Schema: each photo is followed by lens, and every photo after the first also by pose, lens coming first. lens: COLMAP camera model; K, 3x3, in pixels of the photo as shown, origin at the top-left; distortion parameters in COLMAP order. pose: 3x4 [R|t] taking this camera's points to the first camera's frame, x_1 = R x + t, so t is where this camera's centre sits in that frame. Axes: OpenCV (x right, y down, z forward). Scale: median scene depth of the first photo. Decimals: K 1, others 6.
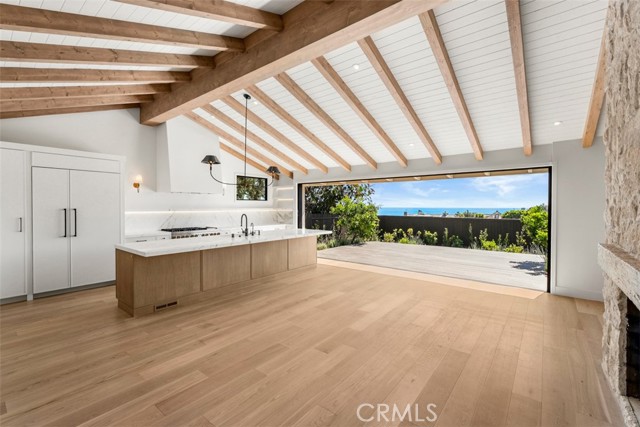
lens RADIAL K [[270.4, 0, 314.9], [0, 270.4, 209.1], [0, 0, 1]] dist [-0.009160, -0.000965]
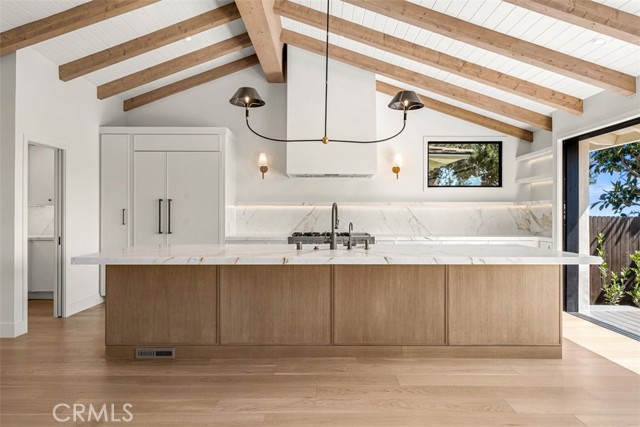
lens RADIAL K [[374.4, 0, 320.4], [0, 374.4, 214.7], [0, 0, 1]] dist [-0.003113, 0.001327]
pose [[0.640915, 0.001588, -0.767610, 0.197756], [-0.006987, 0.999968, -0.003766, 0.035323], [0.767580, 0.007777, 0.640906, 0.483048]]
